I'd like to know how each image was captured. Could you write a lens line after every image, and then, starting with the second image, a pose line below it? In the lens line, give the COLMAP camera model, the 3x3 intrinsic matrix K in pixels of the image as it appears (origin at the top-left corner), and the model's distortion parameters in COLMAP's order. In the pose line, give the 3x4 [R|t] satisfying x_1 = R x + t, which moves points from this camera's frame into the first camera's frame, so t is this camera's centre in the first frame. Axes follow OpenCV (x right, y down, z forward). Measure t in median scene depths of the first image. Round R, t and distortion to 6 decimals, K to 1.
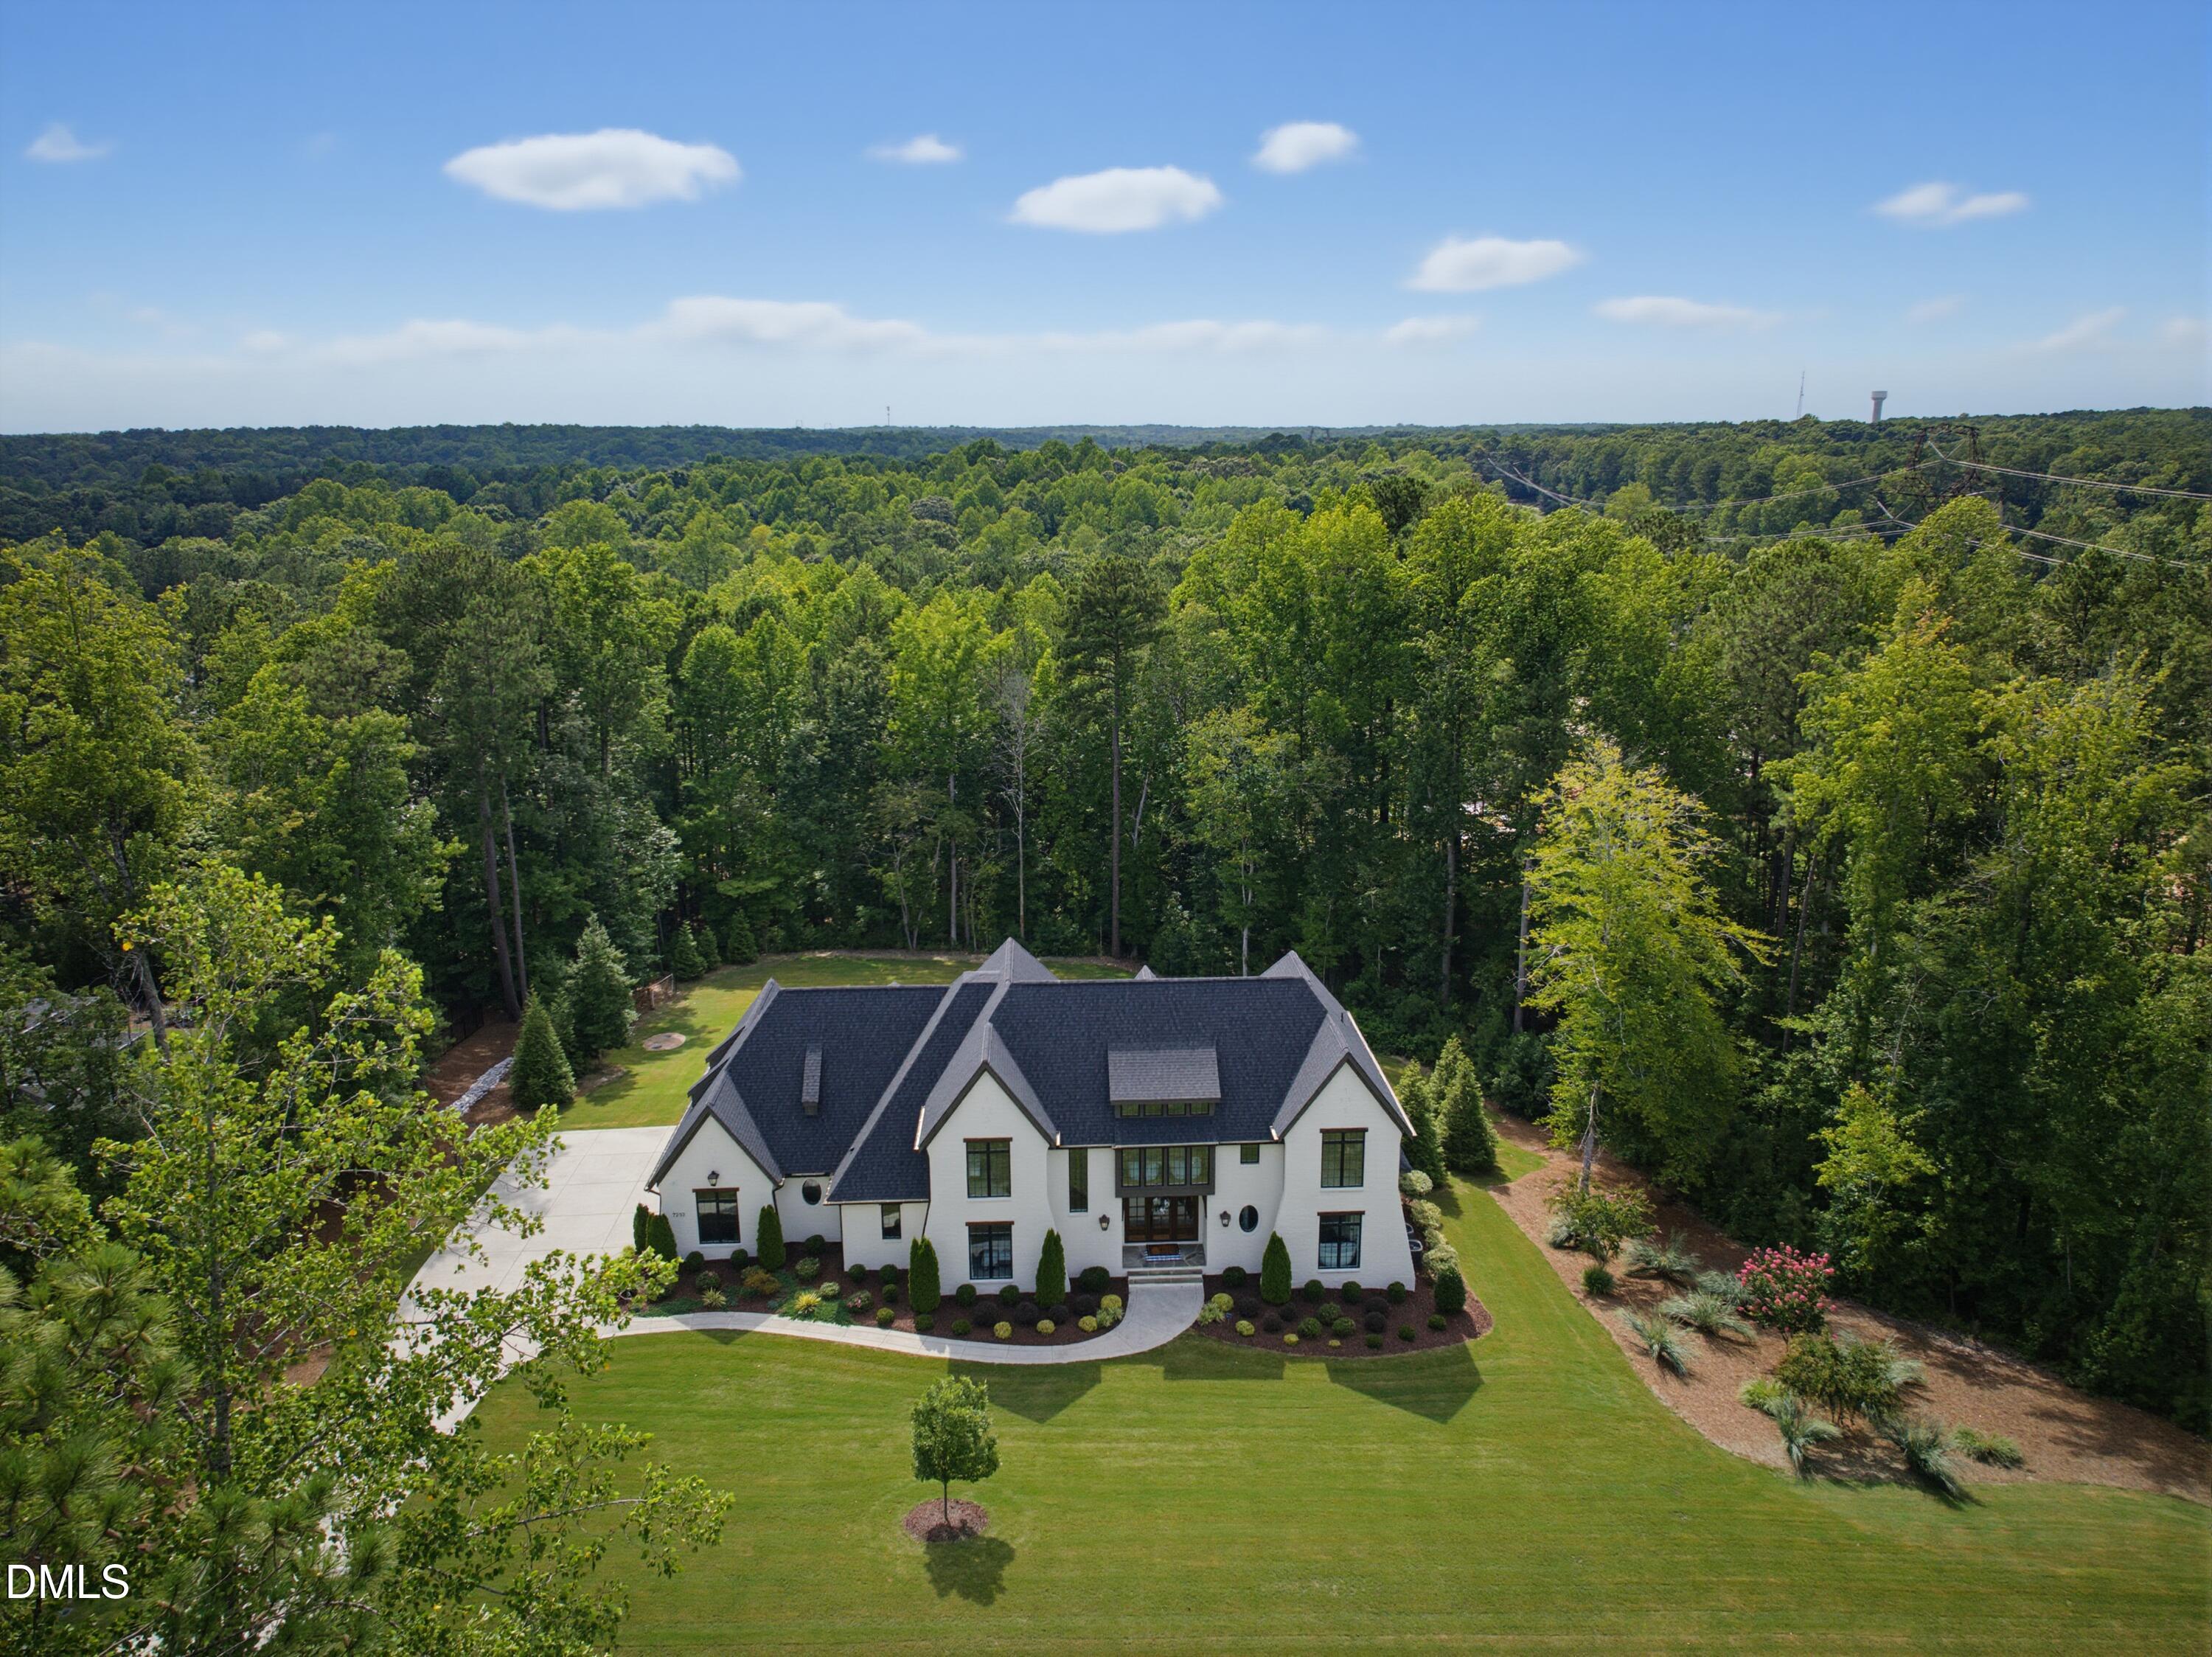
lens RADIAL K [[1528.7, 0, 1106.2], [0, 1528.7, 825.9], [0, 0, 1]] dist [0.003095, 0.000173]
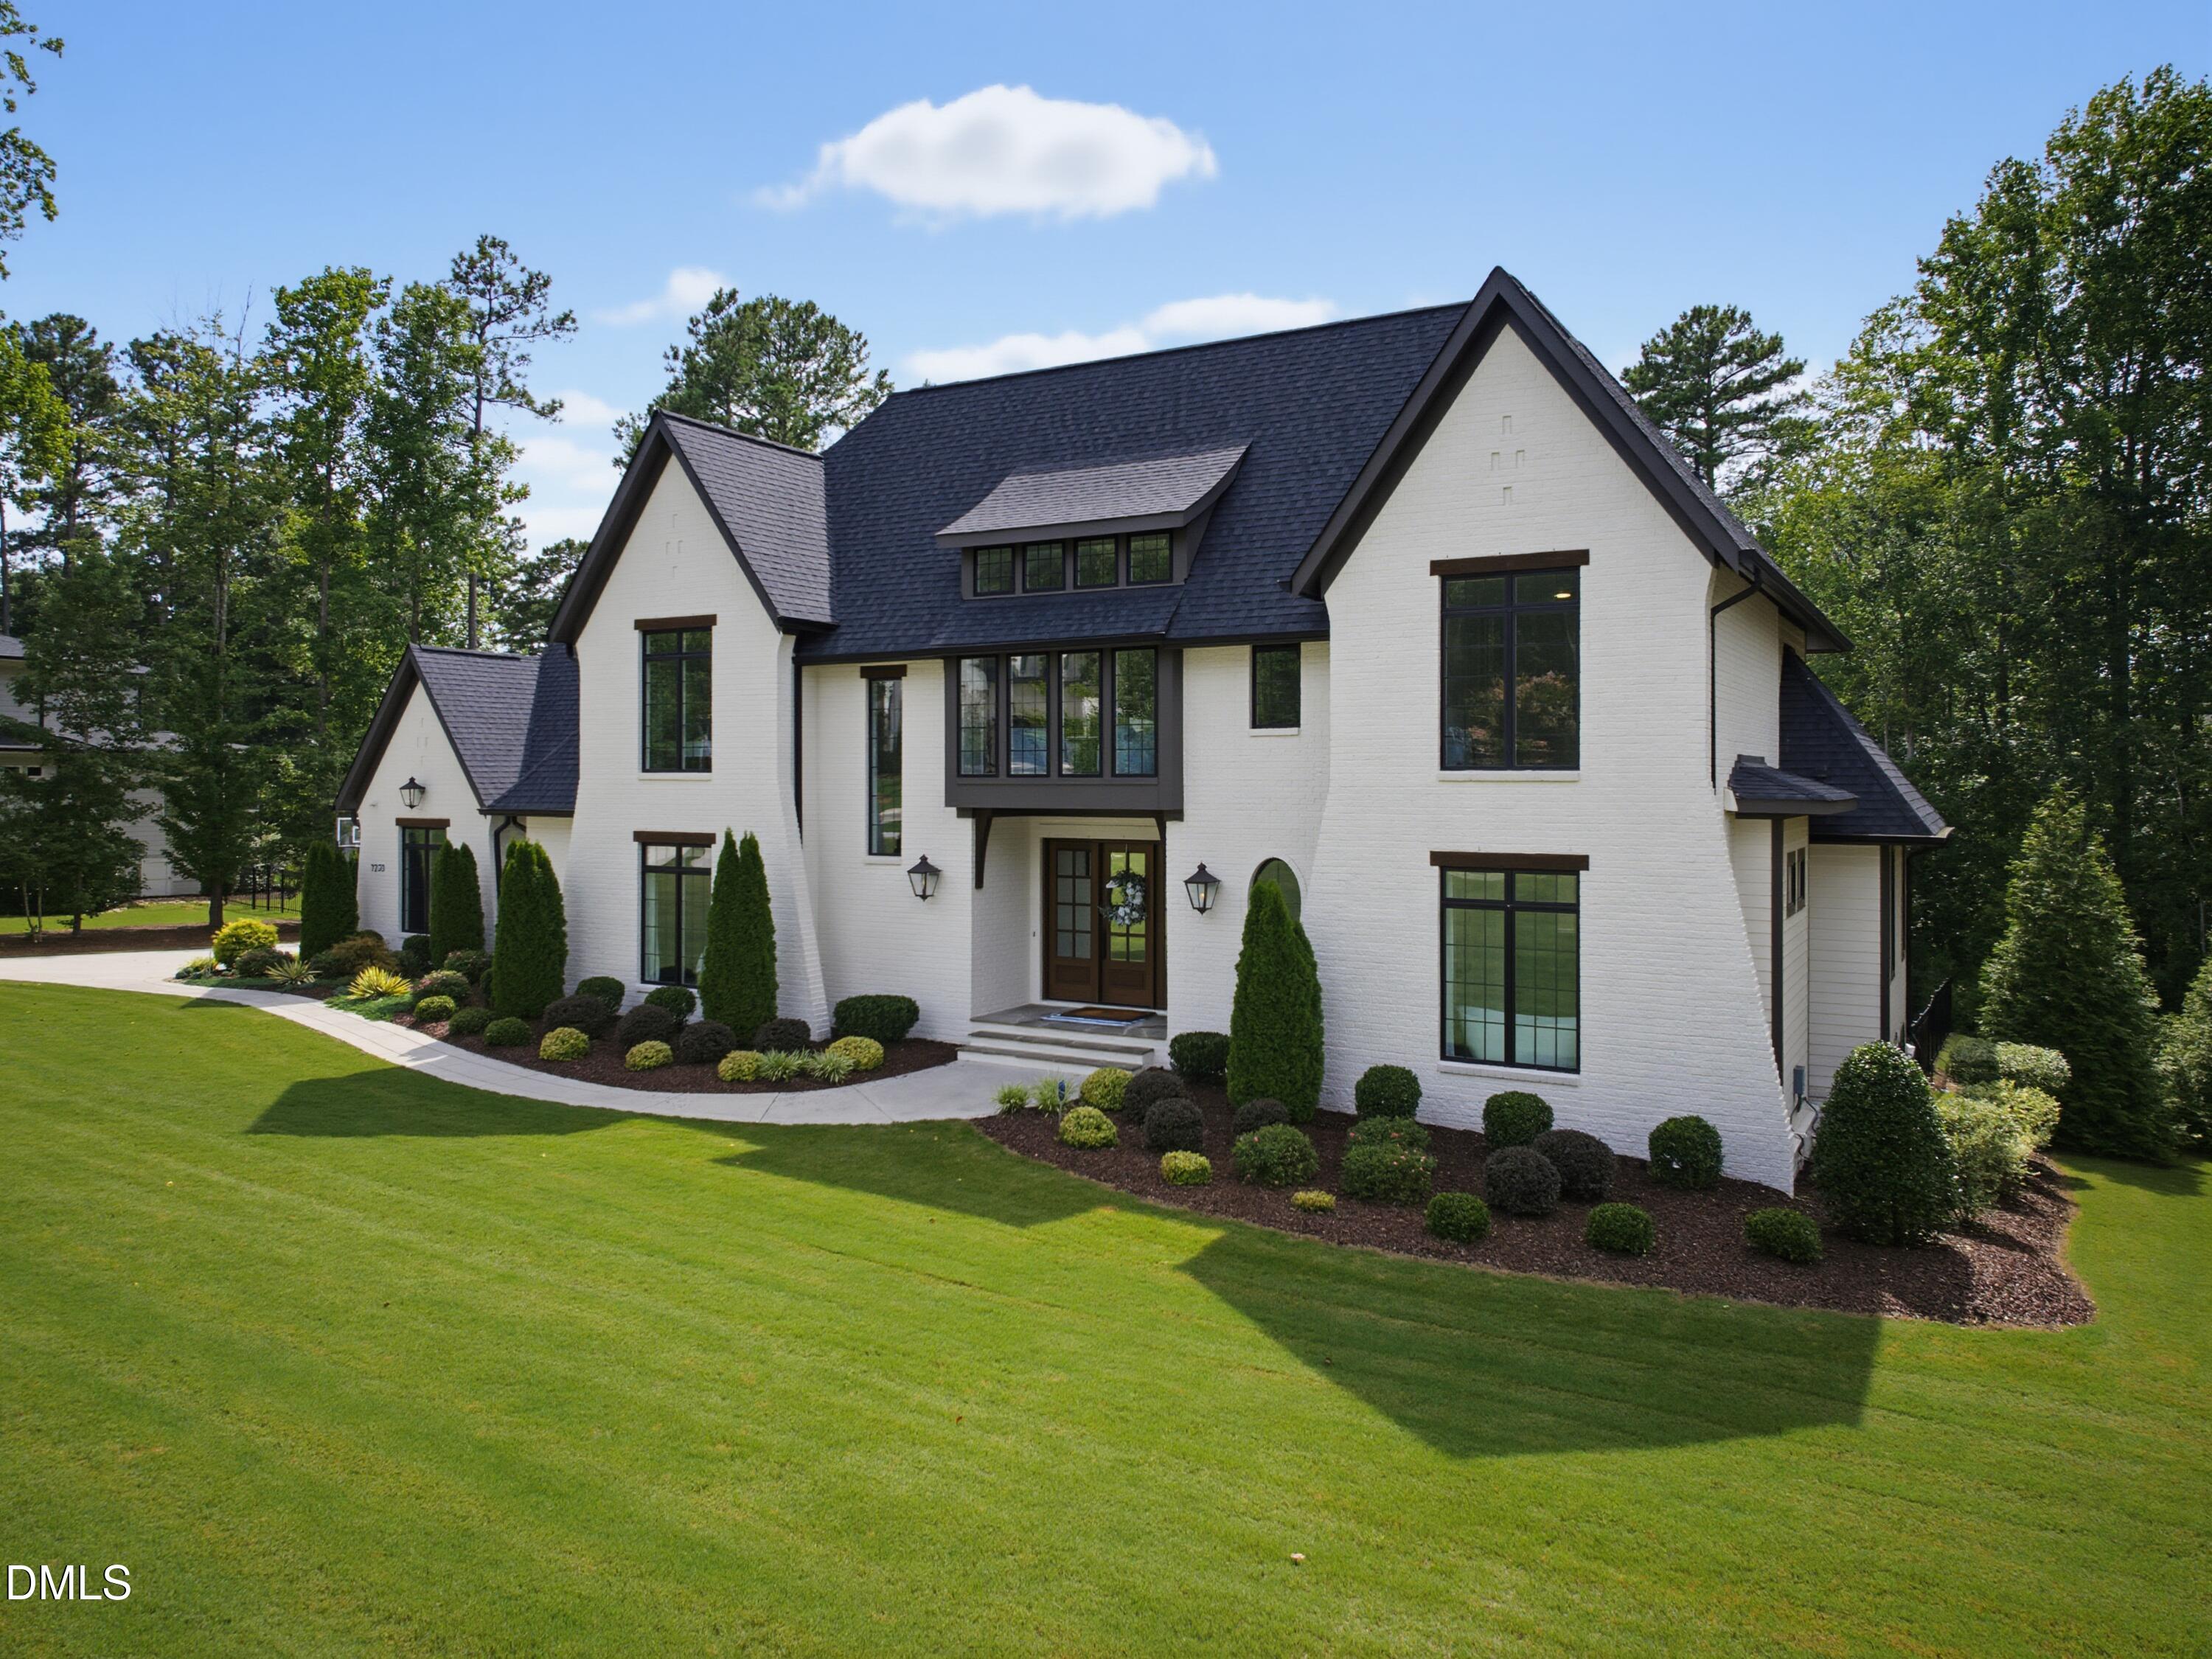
lens RADIAL K [[1525.5, 0, 1099.7], [0, 1525.5, 778.4], [0, 0, 1]] dist [0.022170, 0.000297]
pose [[0.835798, 0.006566, -0.548998, 0.253459], [-0.139507, 0.969650, -0.200790, 0.310871], [0.531018, 0.244408, 0.811348, 0.711005]]
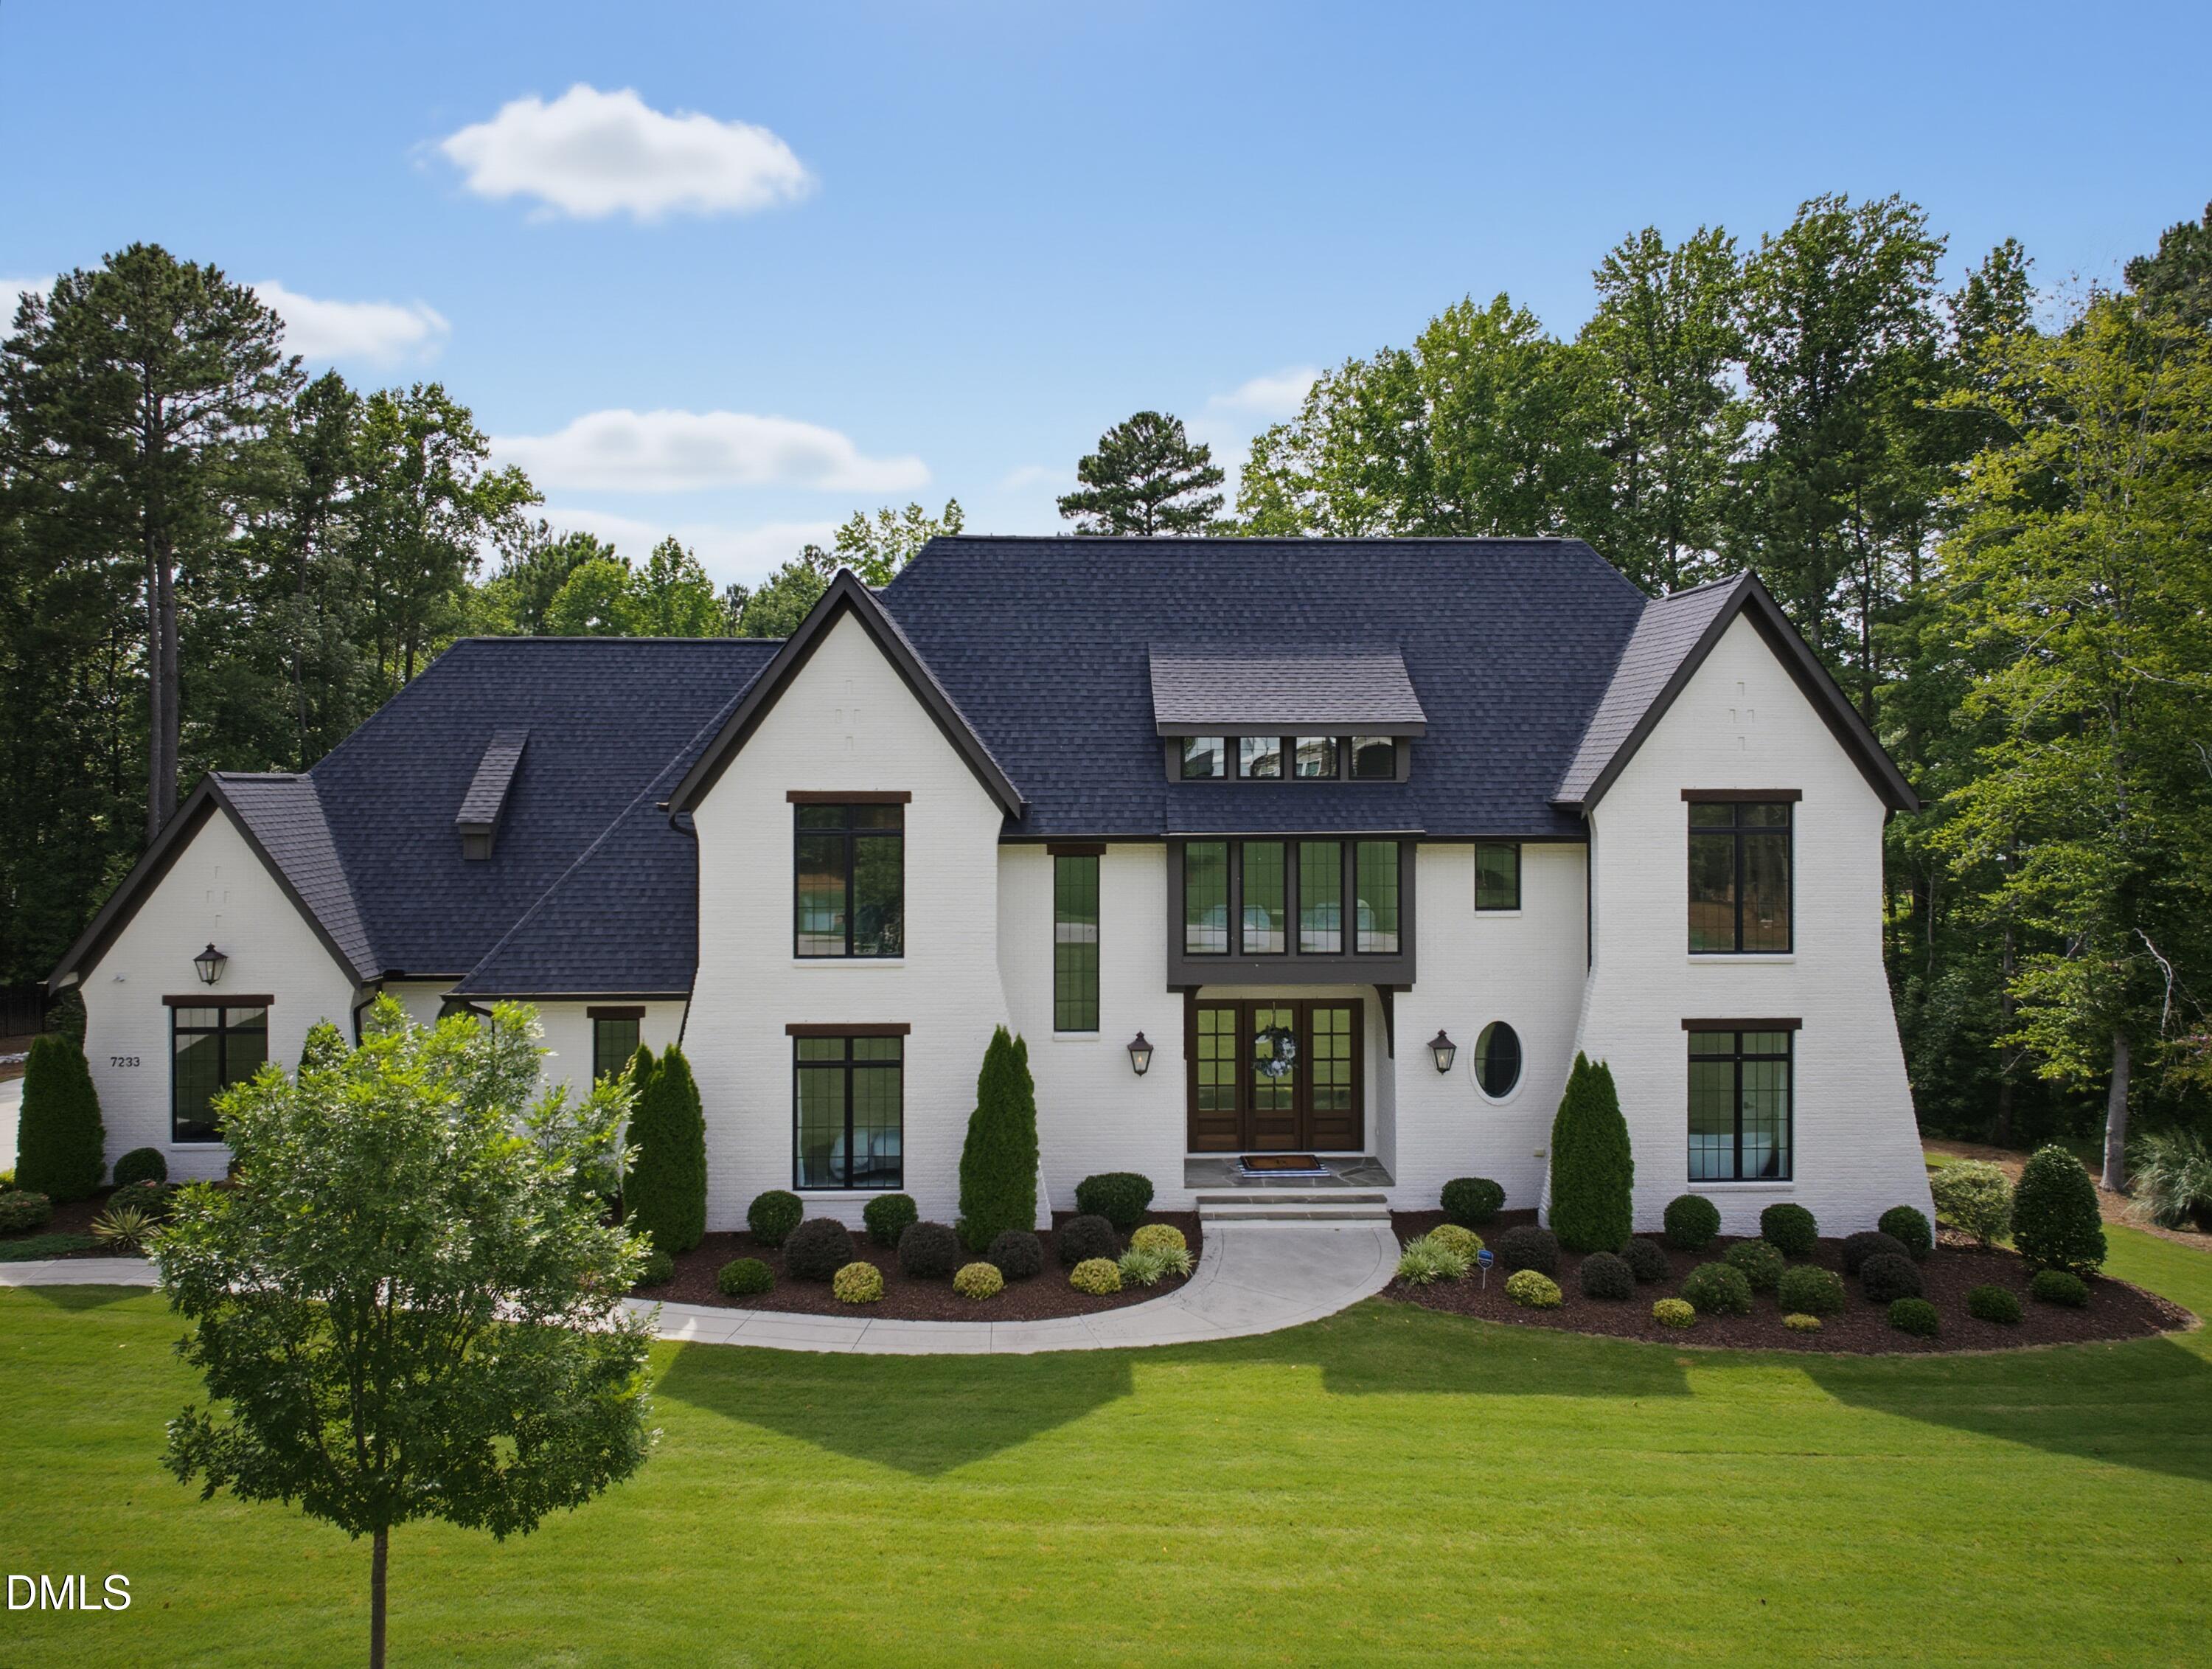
lens RADIAL K [[1560.2, 0, 1101.6], [0, 1560.2, 768.1], [0, 0, 1]] dist [-0.000965, -0.003936]
pose [[0.999843, 0.005310, -0.016908, -0.004801], [-0.009277, 0.969714, -0.244068, 0.290165], [0.015100, 0.244187, 0.969611, 0.594512]]
